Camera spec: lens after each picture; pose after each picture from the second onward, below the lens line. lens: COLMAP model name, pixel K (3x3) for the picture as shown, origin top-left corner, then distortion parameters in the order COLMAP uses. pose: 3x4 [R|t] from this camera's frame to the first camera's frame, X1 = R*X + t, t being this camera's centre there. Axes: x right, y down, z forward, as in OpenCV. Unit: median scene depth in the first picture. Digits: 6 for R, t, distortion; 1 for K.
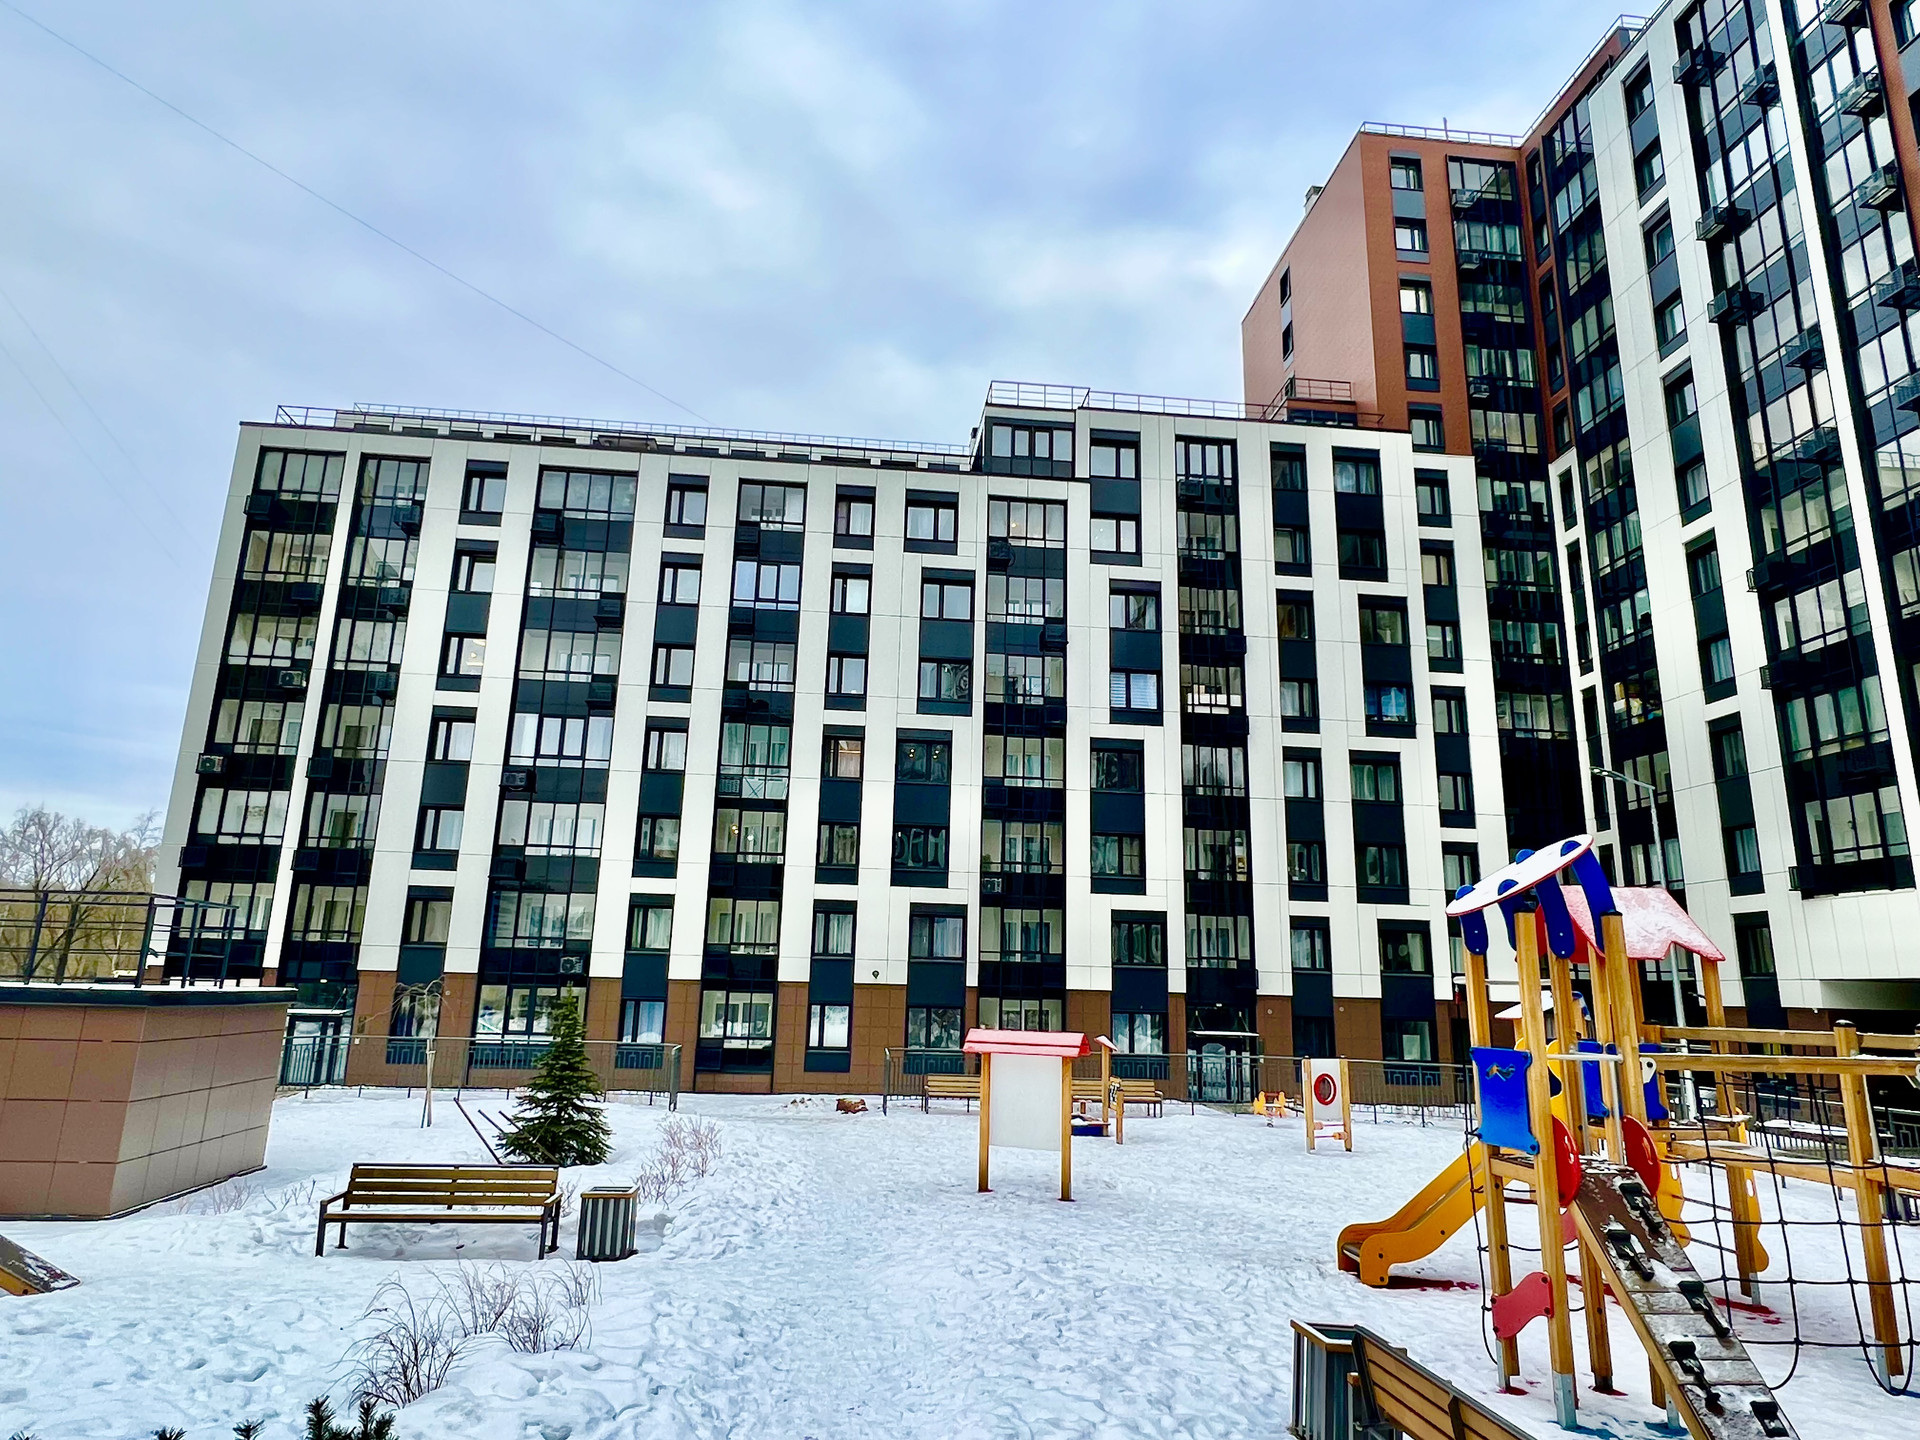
lens RADIAL K [[1139.9, 0, 960.0], [0, 1139.9, 720.0], [0, 0, 1]] dist [-0.001514, -0.000250]
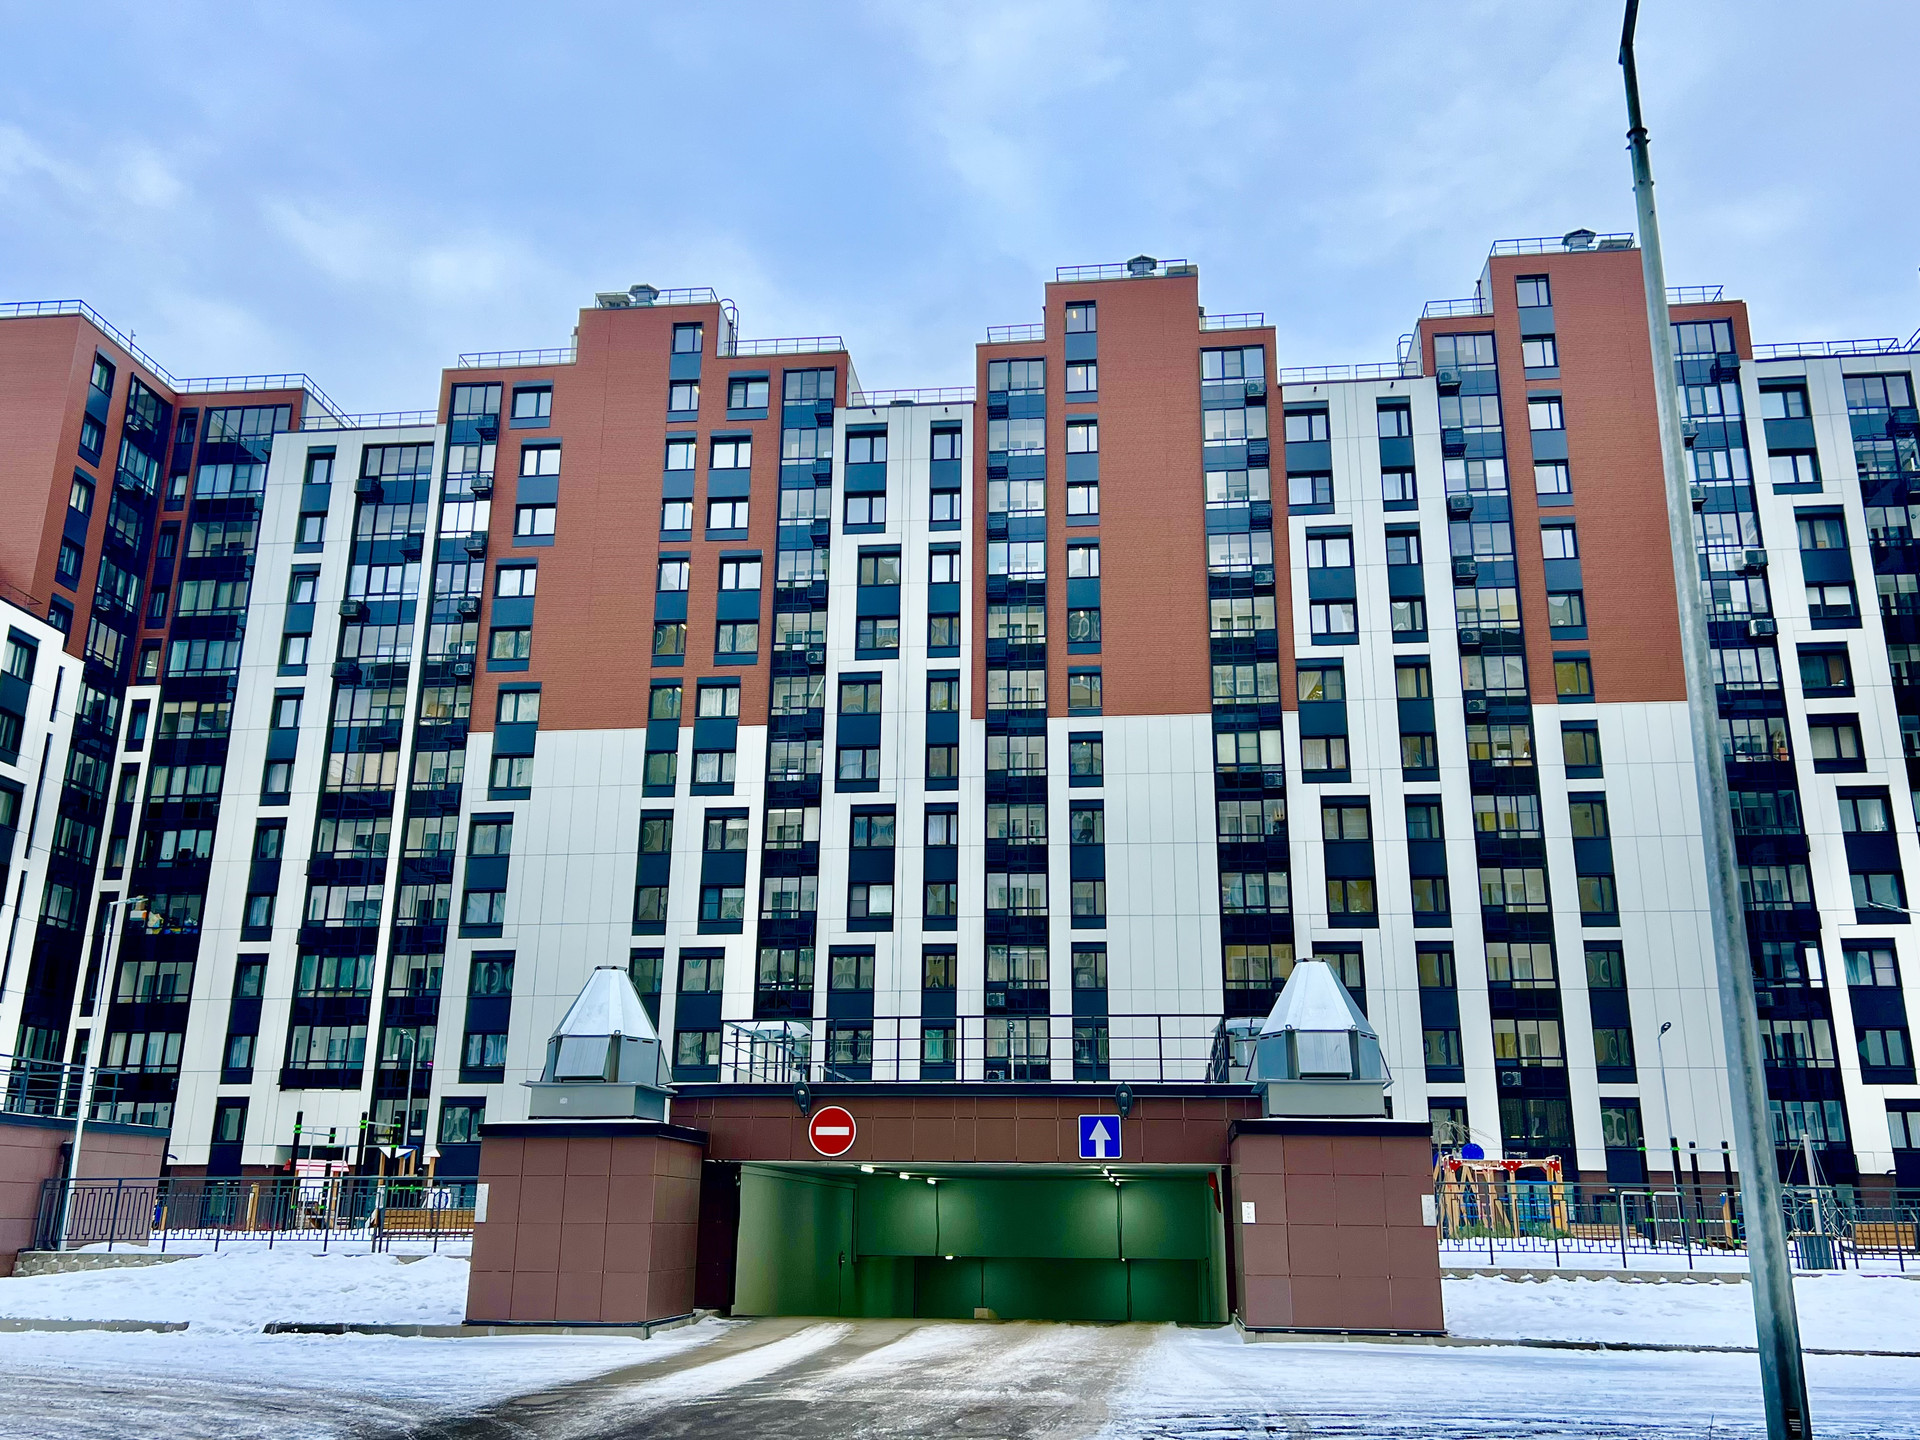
lens RADIAL K [[1624.7, 0, 960.0], [0, 1624.7, 720.0], [0, 0, 1]] dist [0.071832, 0.001676]
pose [[0.221935, 0.266456, 0.937948, -0.875144], [-0.234095, 0.948364, -0.214024, -0.035162], [-0.946543, -0.172069, 0.272851, -0.252741]]
